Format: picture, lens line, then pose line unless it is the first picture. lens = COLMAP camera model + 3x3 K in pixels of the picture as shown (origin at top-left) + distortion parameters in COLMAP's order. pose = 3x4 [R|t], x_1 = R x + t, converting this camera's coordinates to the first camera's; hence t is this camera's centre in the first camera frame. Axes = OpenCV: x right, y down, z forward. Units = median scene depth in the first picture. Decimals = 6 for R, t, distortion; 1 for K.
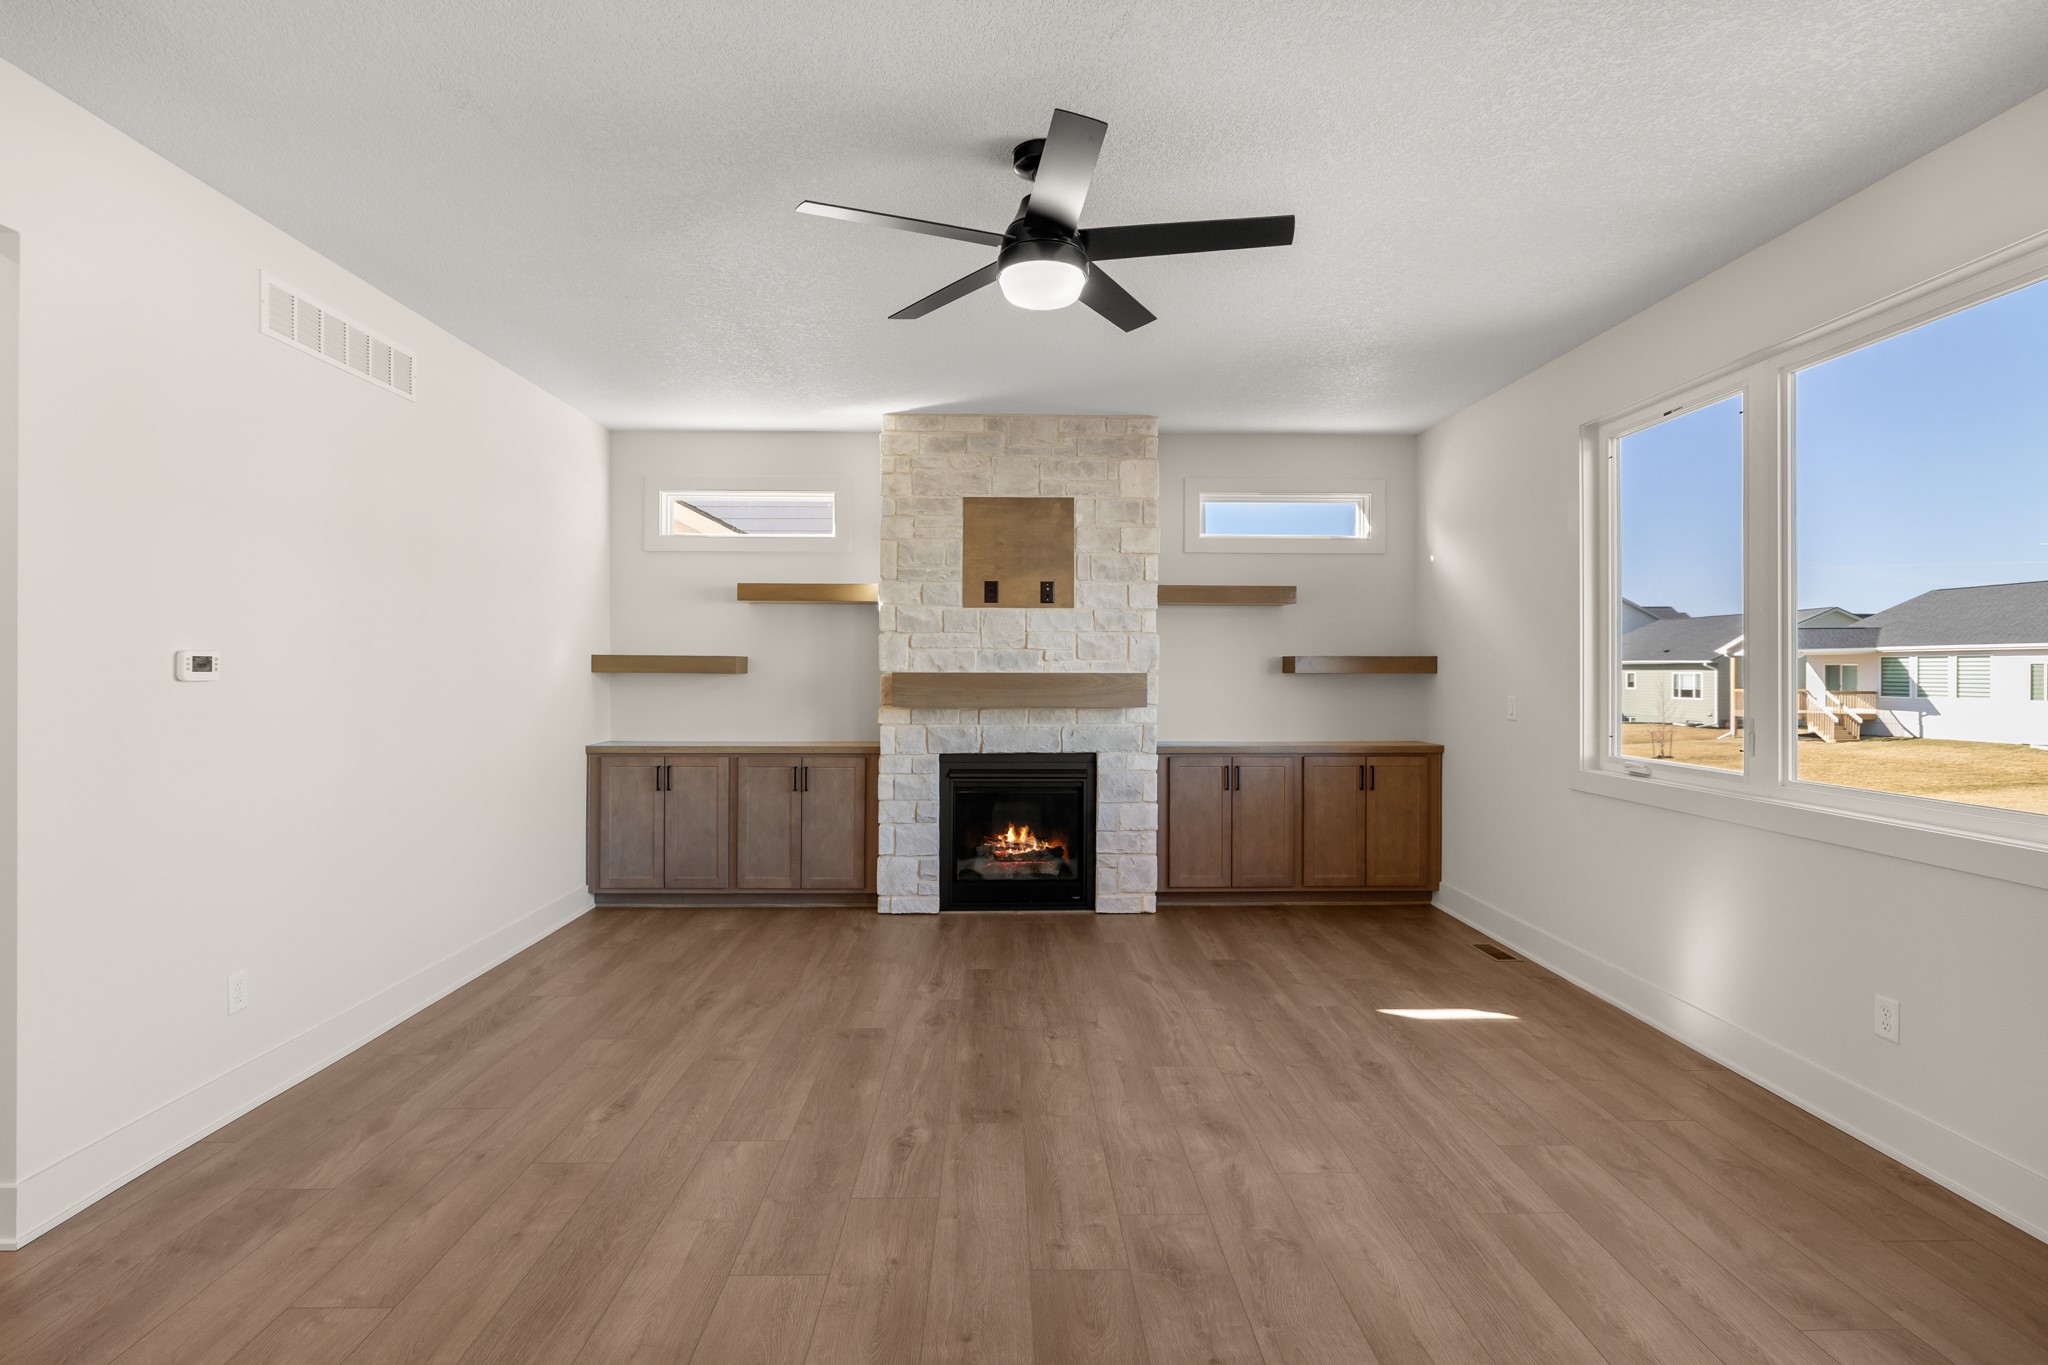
lens RADIAL K [[973.2, 0, 1018.8], [0, 973.2, 665.5], [0, 0, 1]] dist [-0.009248, 0.000935]
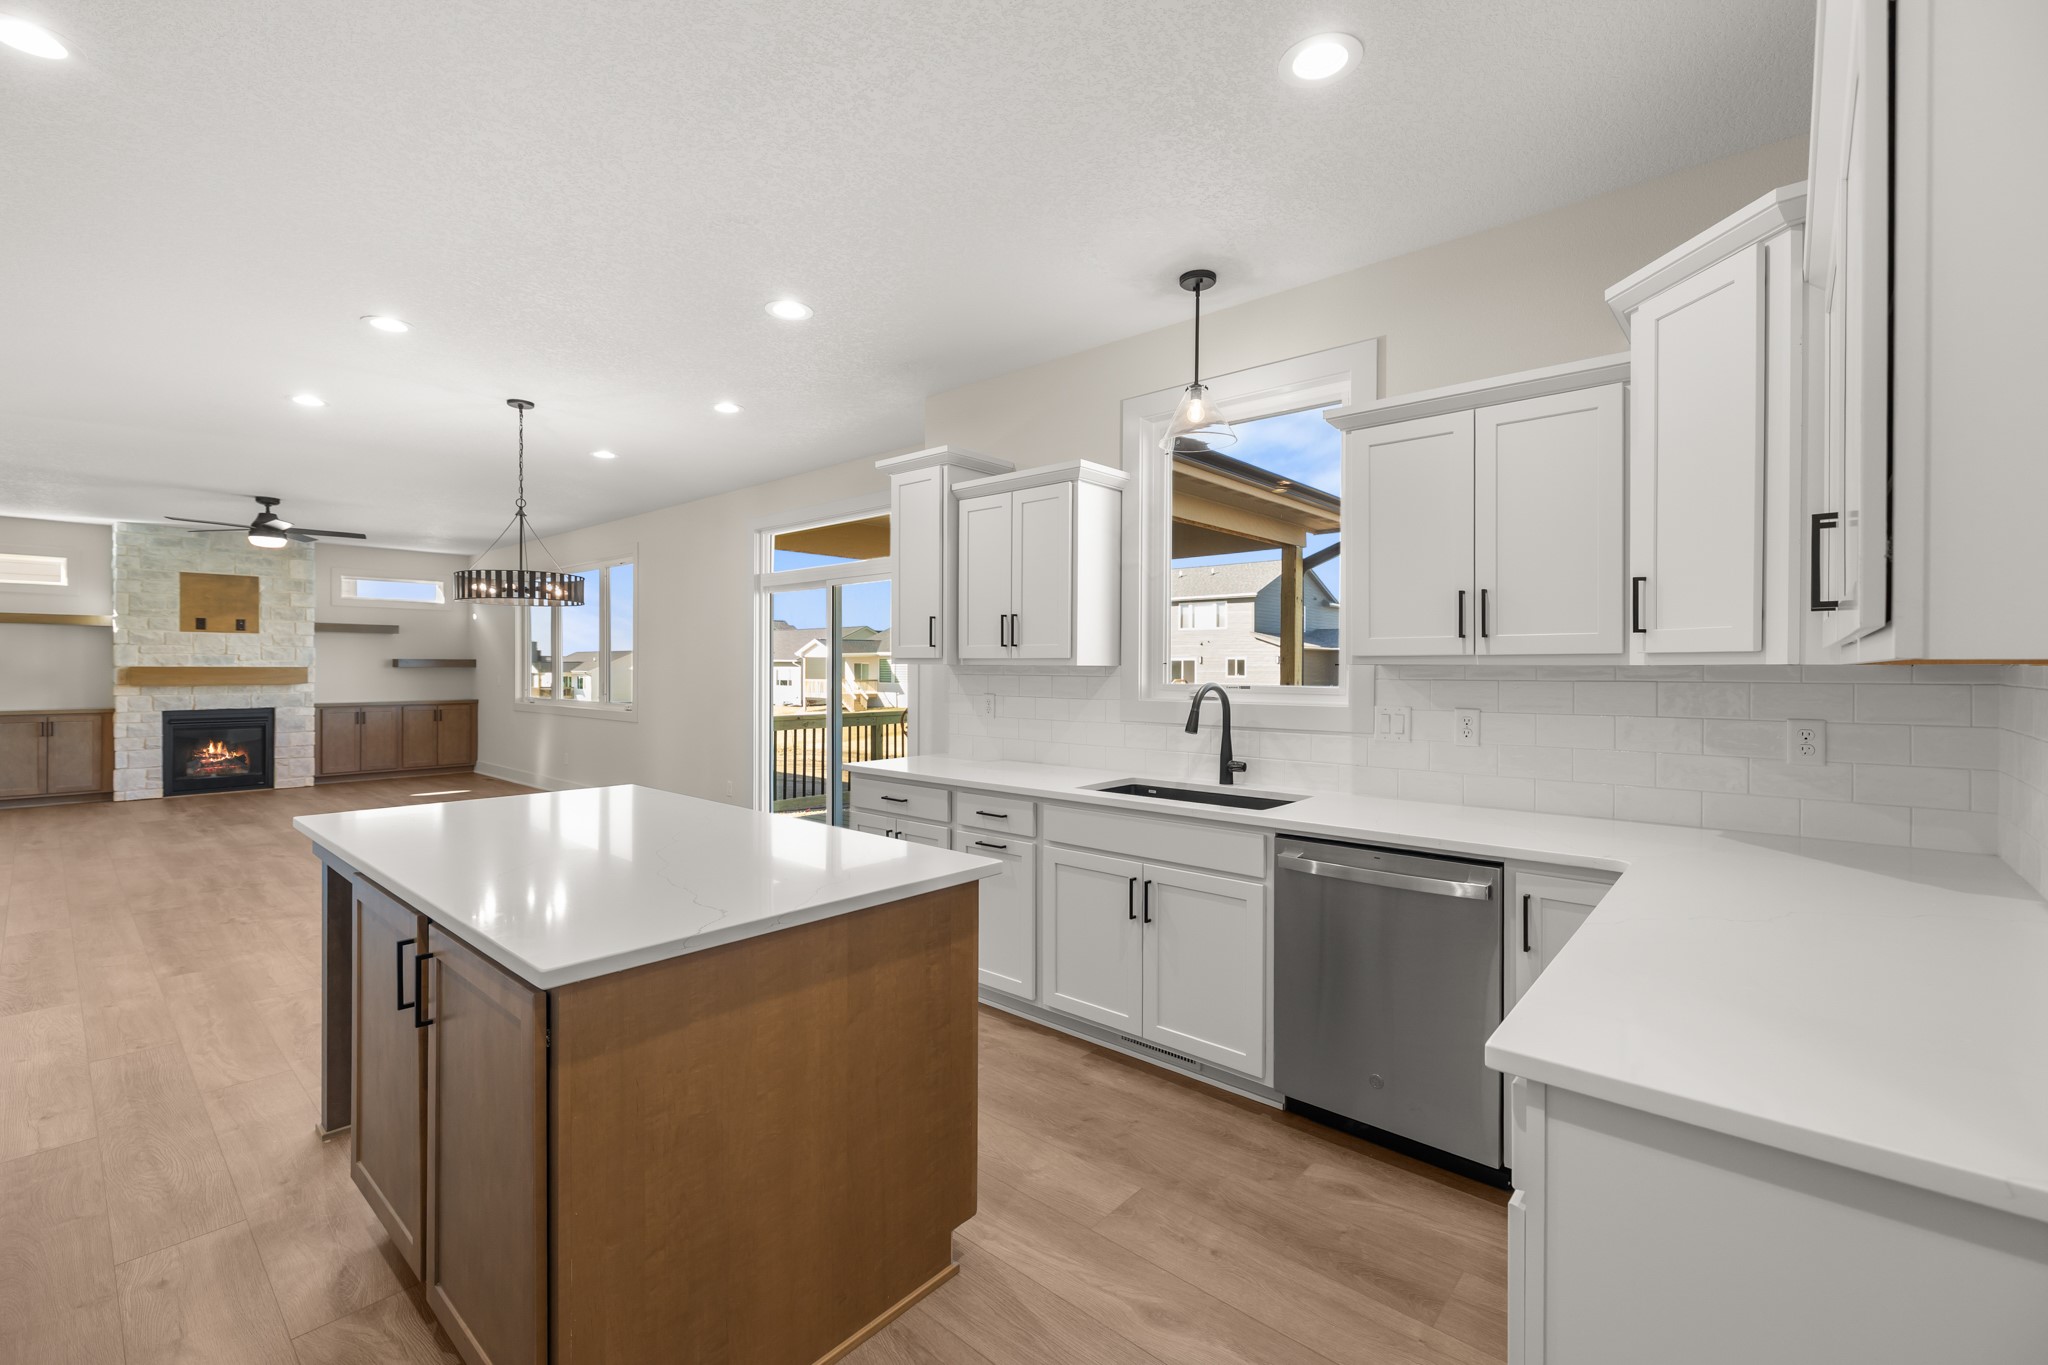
lens RADIAL K [[870.6, 0, 1025.3], [0, 870.6, 672.2], [0, 0, 1]] dist [0.000079, -0.000244]
pose [[0.673287, -0.004563, 0.739367, -0.199418], [-0.003532, 0.999950, 0.009388, -0.003360], [-0.739372, -0.008932, 0.673237, -1.305456]]
